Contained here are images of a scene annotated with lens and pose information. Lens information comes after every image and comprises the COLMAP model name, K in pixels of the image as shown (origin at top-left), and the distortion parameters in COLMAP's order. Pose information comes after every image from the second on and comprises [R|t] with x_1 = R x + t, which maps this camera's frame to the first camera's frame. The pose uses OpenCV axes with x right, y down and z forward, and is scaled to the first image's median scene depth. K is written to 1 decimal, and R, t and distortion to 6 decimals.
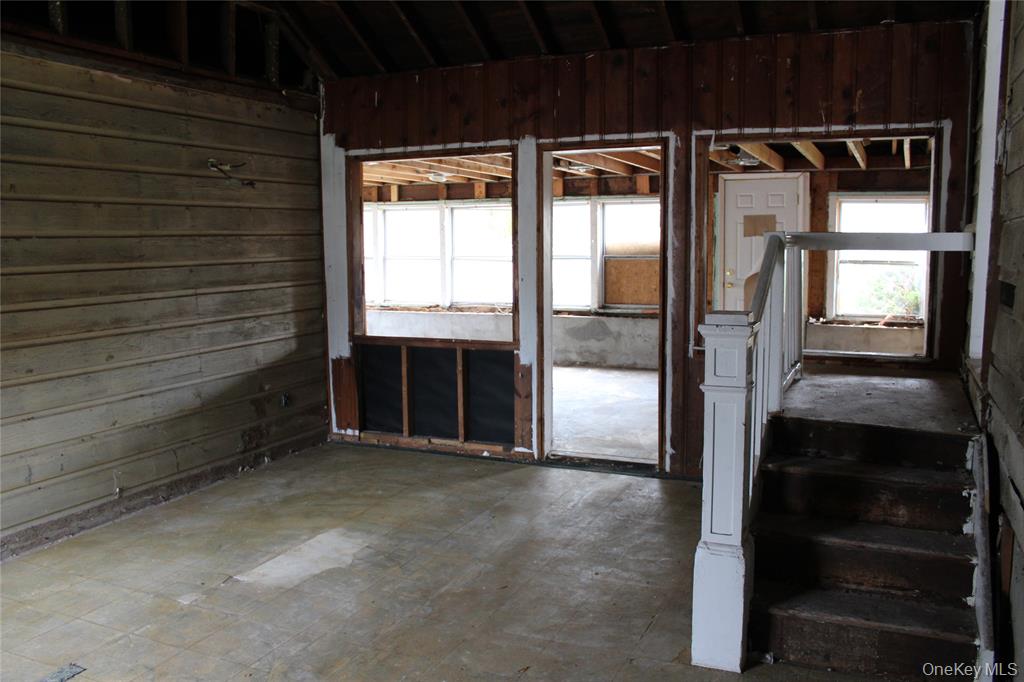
lens RADIAL K [[836.8, 0, 512.0], [0, 836.8, 341.0], [0, 0, 1]] dist [-0.160057, 0.125448]
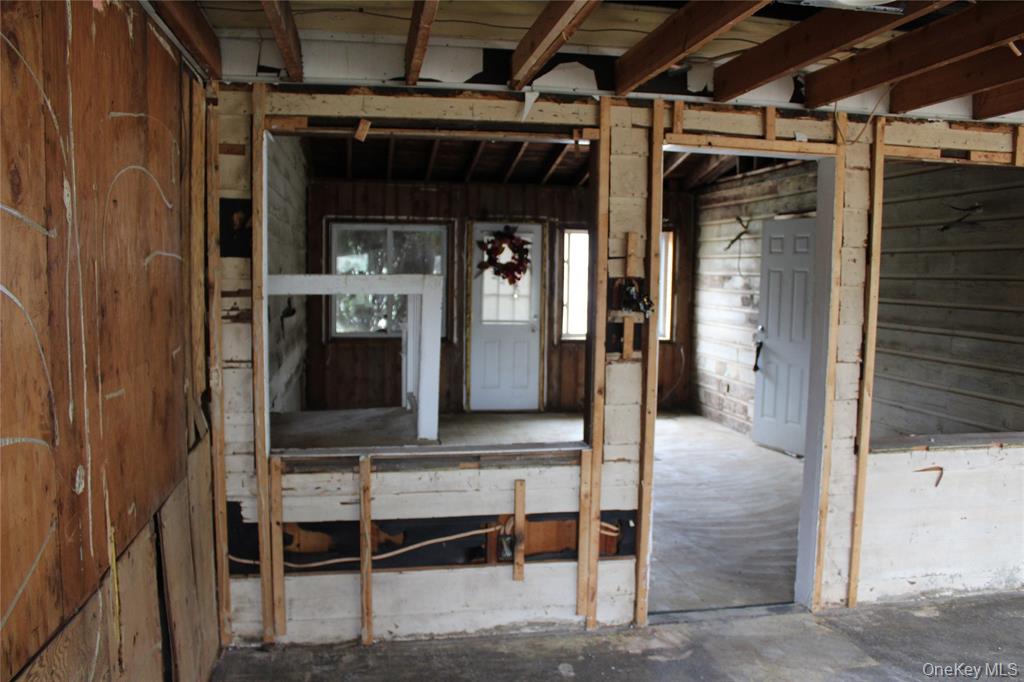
lens RADIAL K [[836.8, 0, 512.0], [0, 836.8, 341.0], [0, 0, 1]] dist [-0.160057, 0.125448]
pose [[-0.818470, 0.043458, -0.572904, 0.679233], [-0.075699, 0.980286, 0.182507, -0.197848], [0.569541, 0.192744, -0.799045, 1.524925]]
